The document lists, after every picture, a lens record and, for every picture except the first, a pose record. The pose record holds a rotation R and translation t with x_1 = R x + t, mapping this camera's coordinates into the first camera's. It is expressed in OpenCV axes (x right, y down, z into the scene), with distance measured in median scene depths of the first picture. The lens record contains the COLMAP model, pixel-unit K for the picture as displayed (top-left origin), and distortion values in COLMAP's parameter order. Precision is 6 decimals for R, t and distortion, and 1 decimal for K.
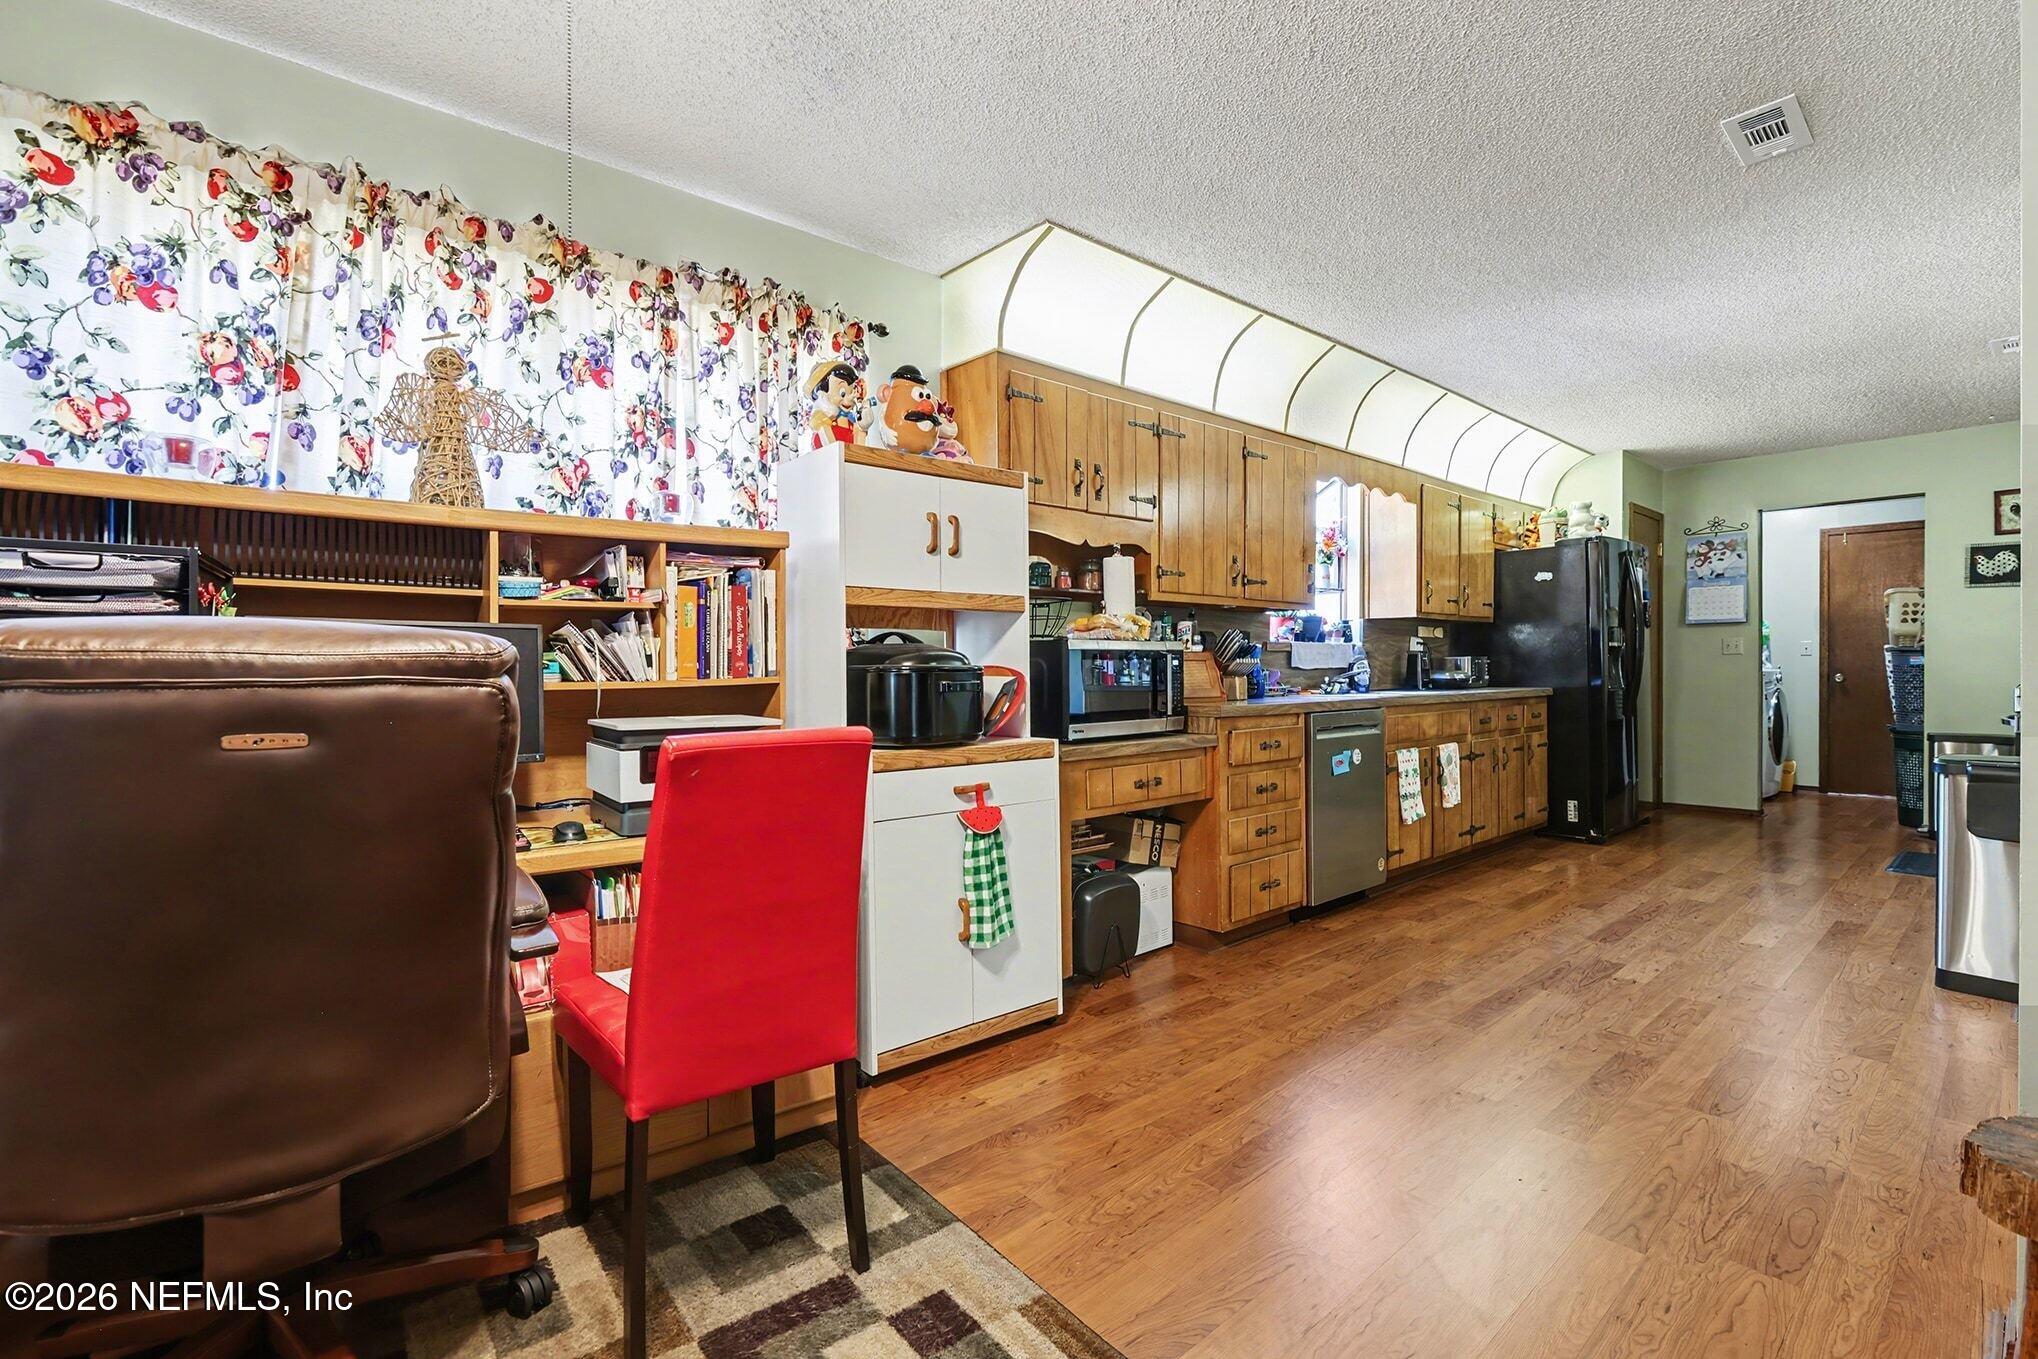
lens RADIAL K [[883.1, 0, 1014.5], [0, 883.1, 696.2], [0, 0, 1]] dist [-0.021600, -0.000133]
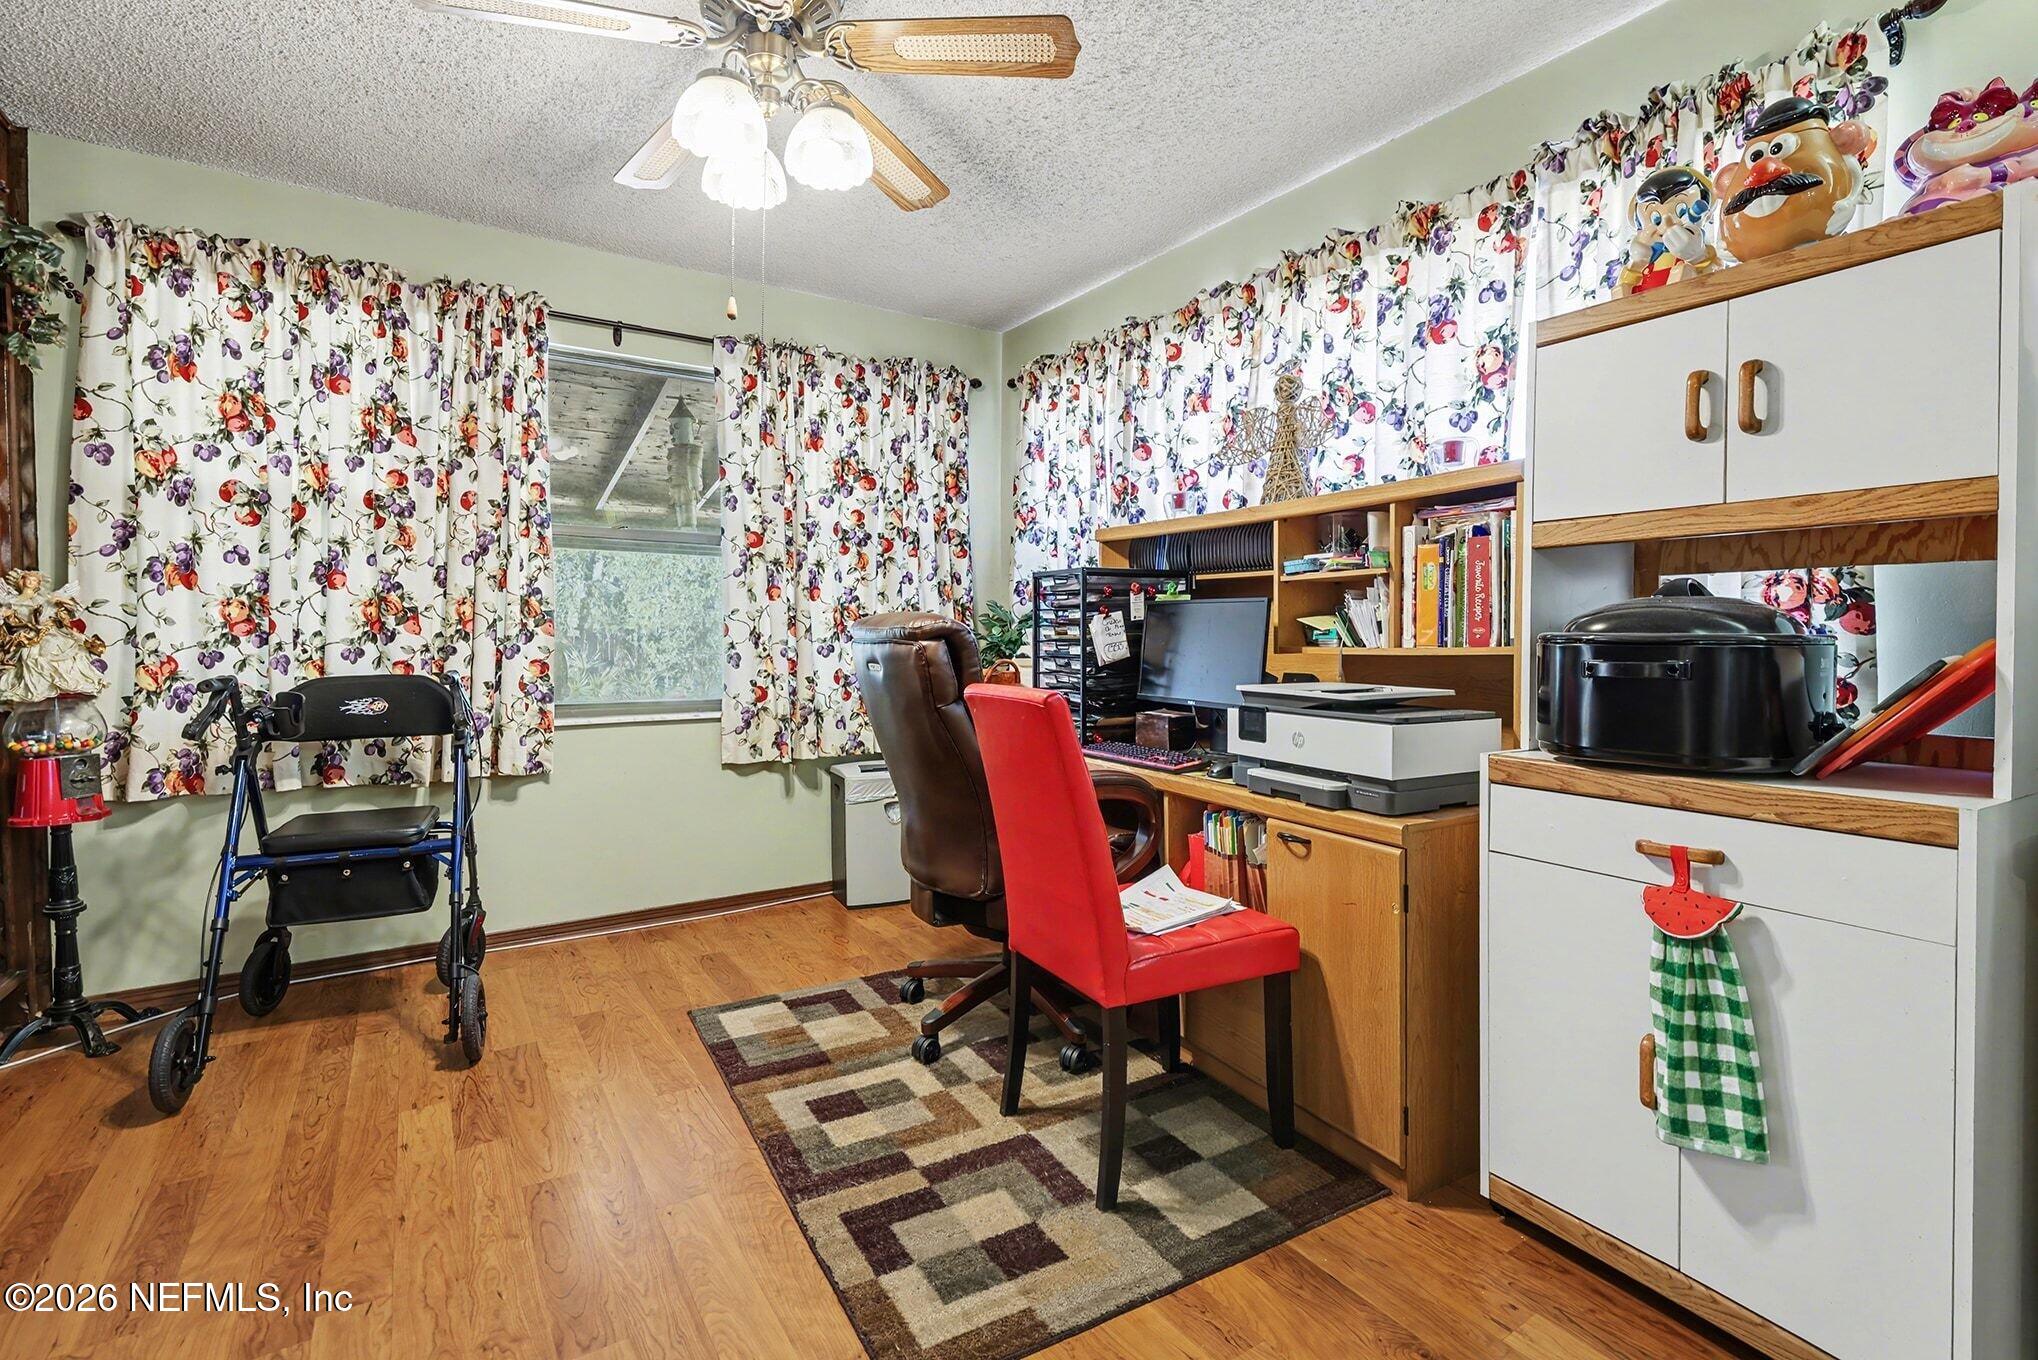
lens RADIAL K [[934.4, 0, 1019.5], [0, 934.4, 649.8], [0, 0, 1]] dist [-0.009627, -0.000083]
pose [[-0.139910, 0.028498, -0.989754, 0.646268], [-0.027212, 0.999098, 0.032614, -0.036434], [0.989790, 0.031496, -0.139008, 0.715473]]
